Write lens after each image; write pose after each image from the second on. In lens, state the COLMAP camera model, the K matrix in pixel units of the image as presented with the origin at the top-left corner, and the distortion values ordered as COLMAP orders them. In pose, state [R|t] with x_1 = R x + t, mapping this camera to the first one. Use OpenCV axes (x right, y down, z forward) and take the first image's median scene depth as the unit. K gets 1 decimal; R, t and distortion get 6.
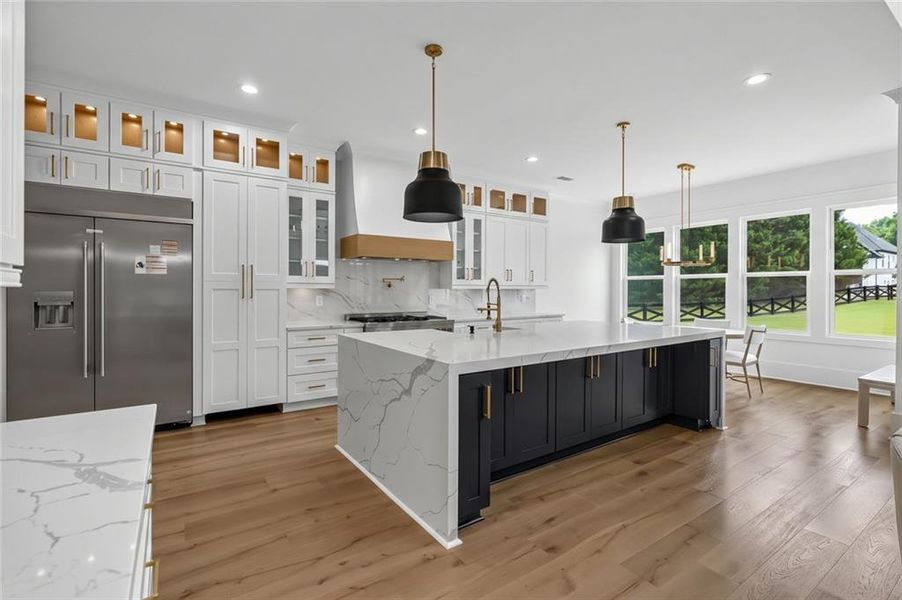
lens RADIAL K [[409.7, 0, 445.0], [0, 409.7, 289.2], [0, 0, 1]] dist [-0.009582, 0.000213]
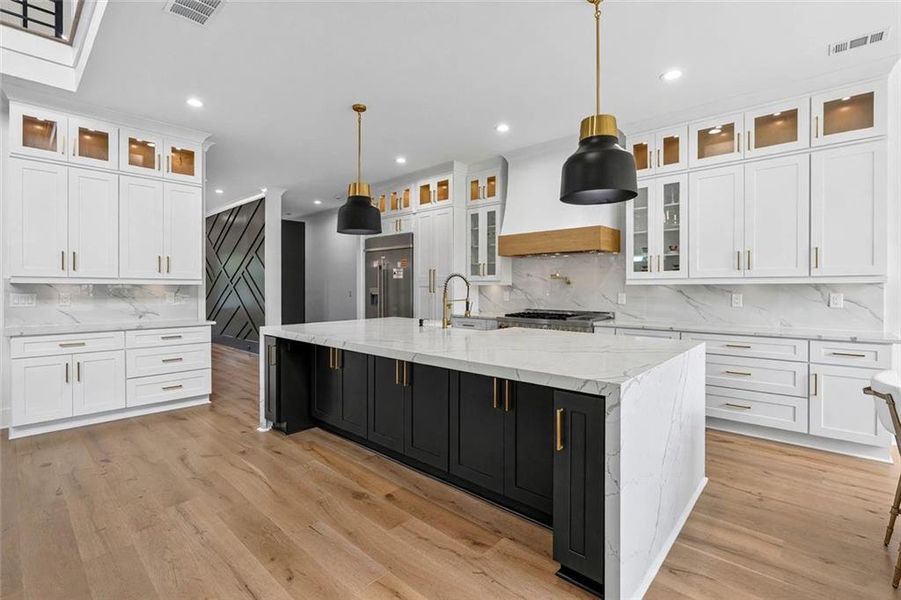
lens RADIAL K [[409.2, 0, 444.5], [0, 409.2, 289.2], [0, 0, 1]] dist [-0.009582, 0.000213]
pose [[0.232516, 0.003917, -0.972585, 0.876822], [0.003408, 0.999982, 0.004842, 0.003706], [0.972587, -0.004441, 0.232499, 0.622795]]
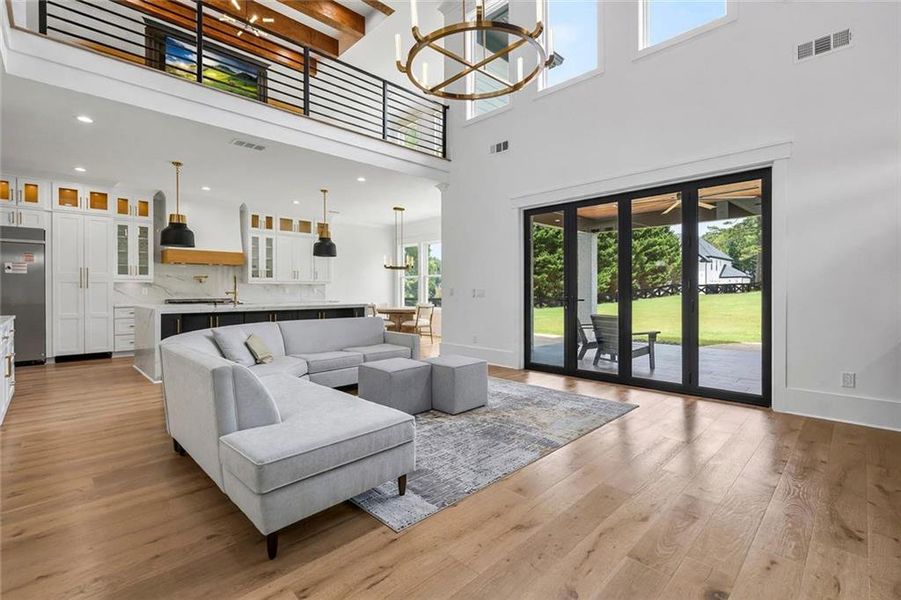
lens RADIAL K [[411.2, 0, 448.6], [0, 411.2, 291.8], [0, 0, 1]] dist [-0.002369, 0.000904]
pose [[0.982575, -0.005500, 0.185784, 0.597518], [0.004739, 0.999978, 0.004539, 0.033668], [-0.185805, -0.003579, 0.982580, -0.829619]]
